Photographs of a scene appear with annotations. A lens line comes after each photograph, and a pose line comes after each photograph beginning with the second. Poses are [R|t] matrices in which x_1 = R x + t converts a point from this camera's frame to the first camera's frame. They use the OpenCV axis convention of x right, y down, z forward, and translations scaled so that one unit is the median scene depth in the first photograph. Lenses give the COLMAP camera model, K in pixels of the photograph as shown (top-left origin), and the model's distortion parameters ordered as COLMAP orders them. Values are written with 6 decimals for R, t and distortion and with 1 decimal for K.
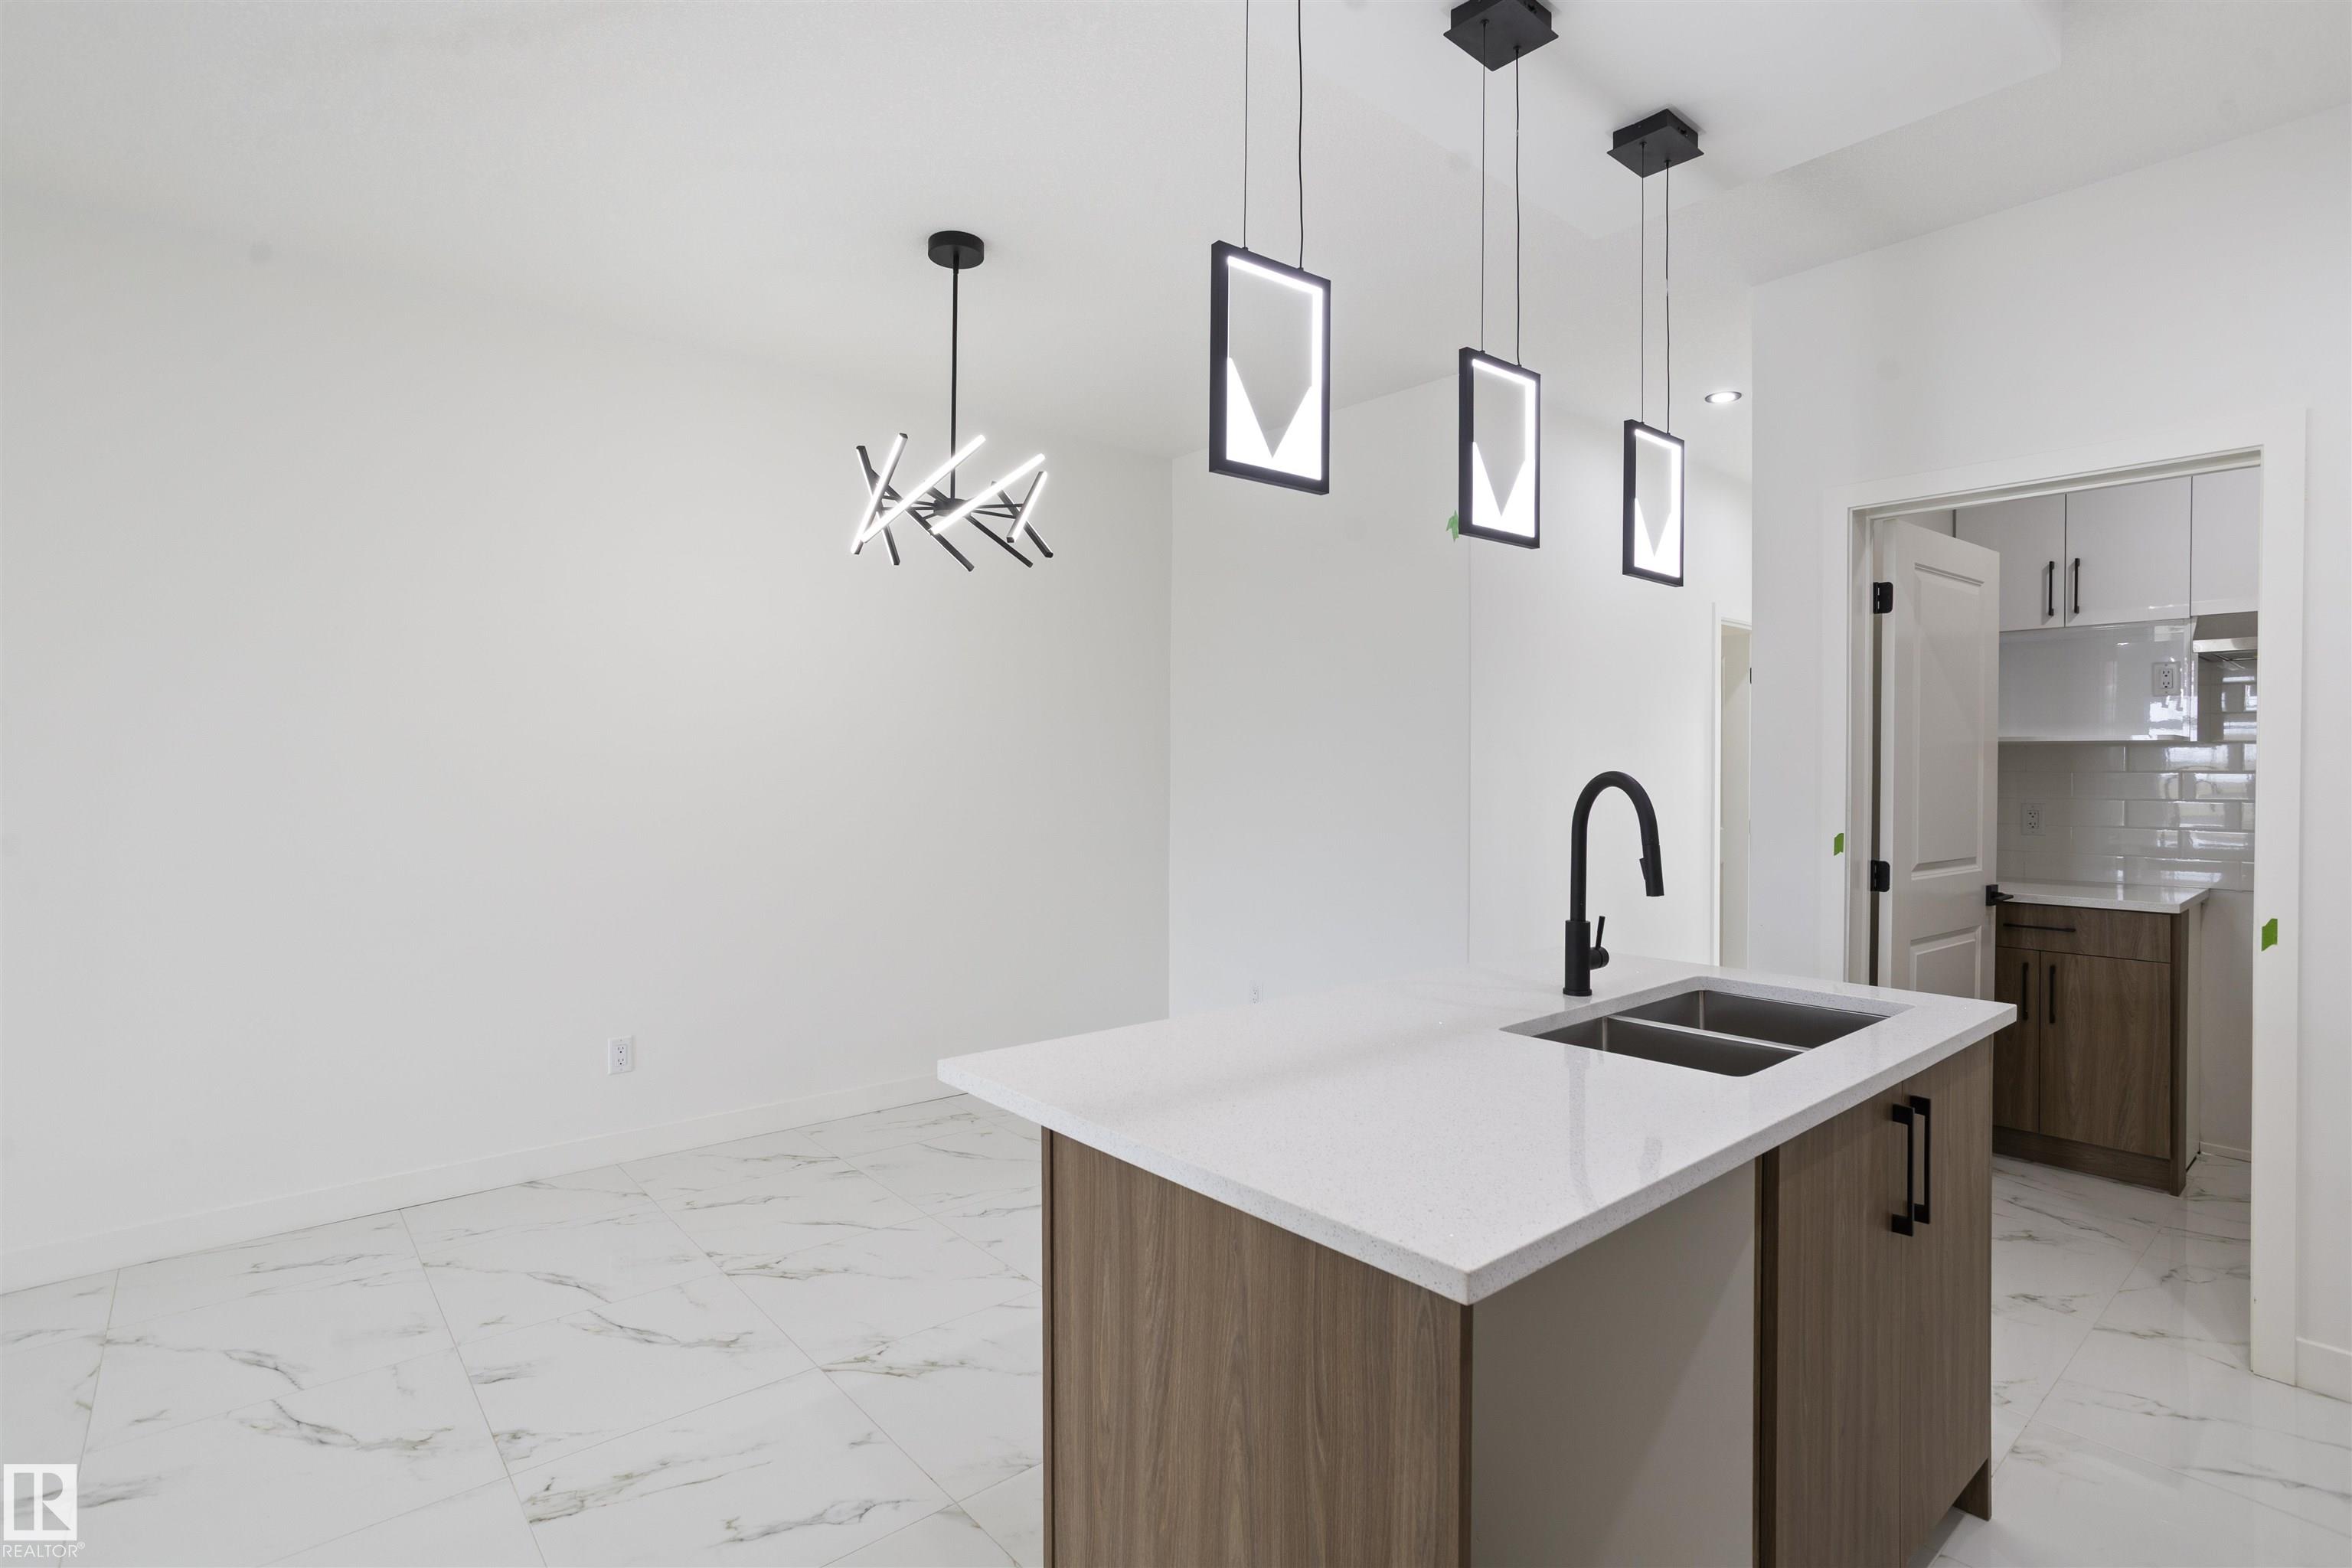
lens RADIAL K [[1125.0, 0, 1176.0], [0, 1125.0, 784.0], [0, 0, 1]] dist [-0.027268, 0.022133]
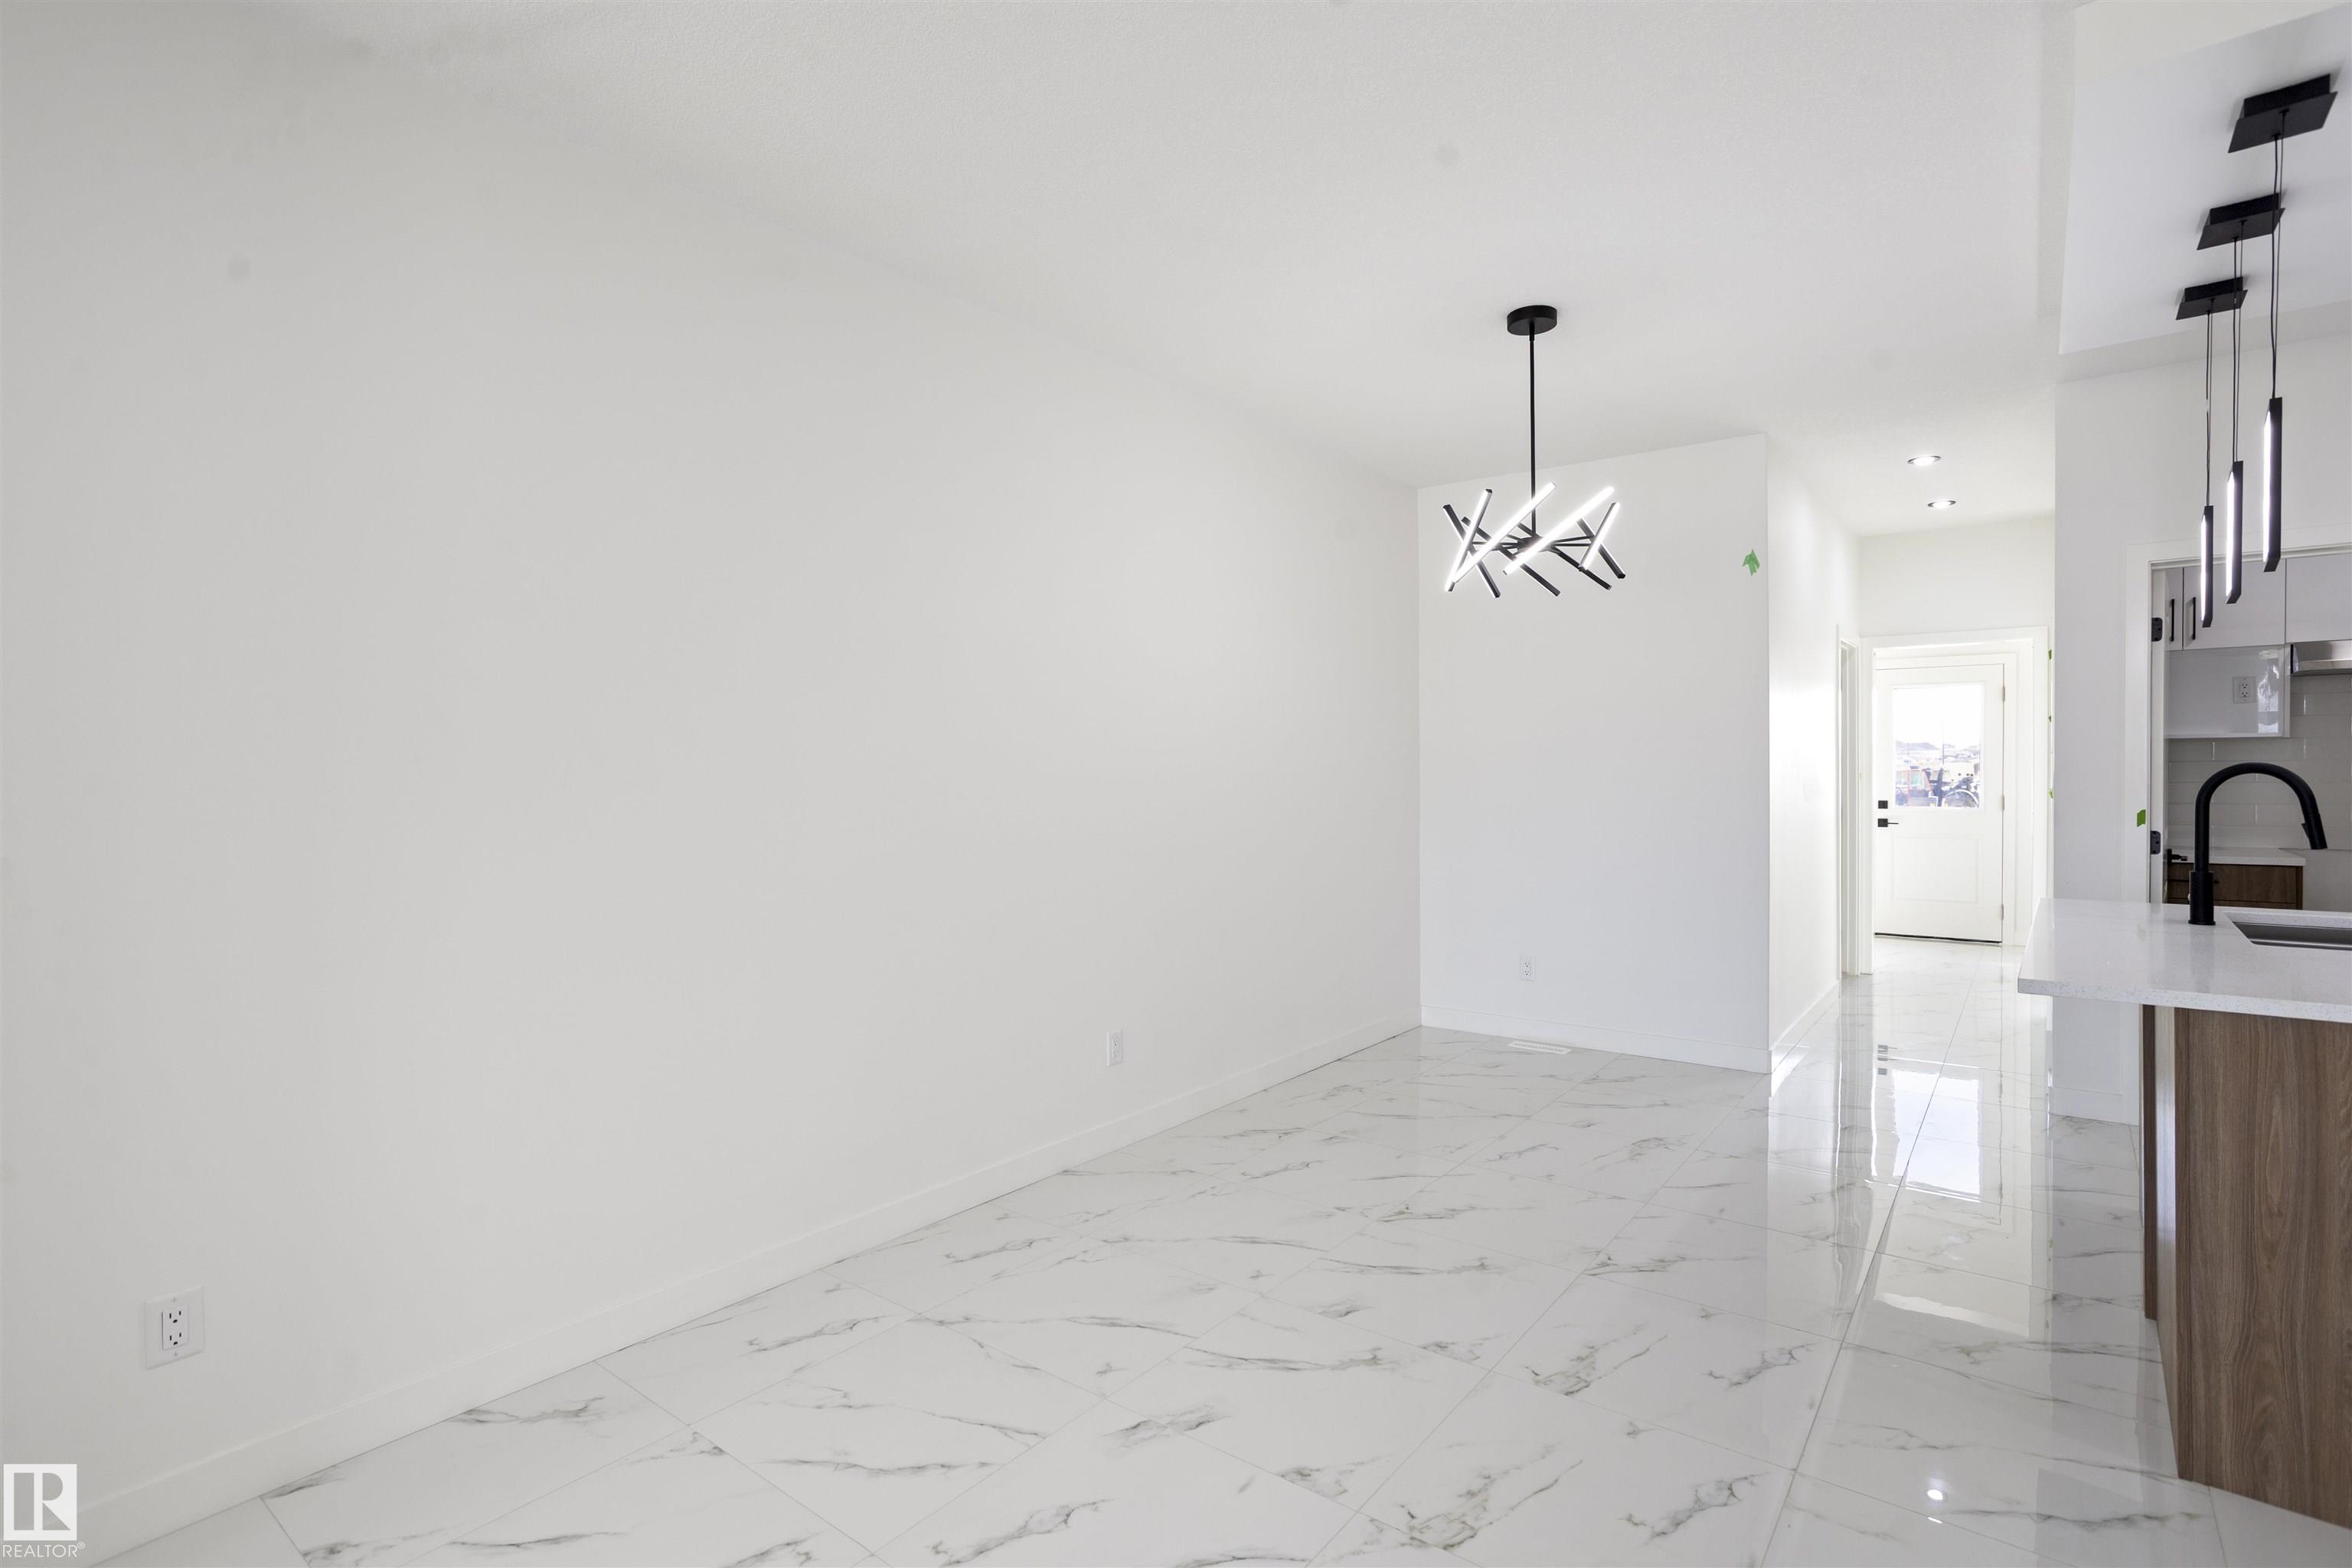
lens RADIAL K [[1172.7, 0, 1130.5], [0, 1172.7, 775.6], [0, 0, 1]] dist [-0.025596, 0.025523]
pose [[0.977614, -0.012067, 0.210060, -0.861960], [0.013599, 0.999890, -0.005850, -0.003649], [-0.209966, 0.008575, 0.977671, -0.090488]]
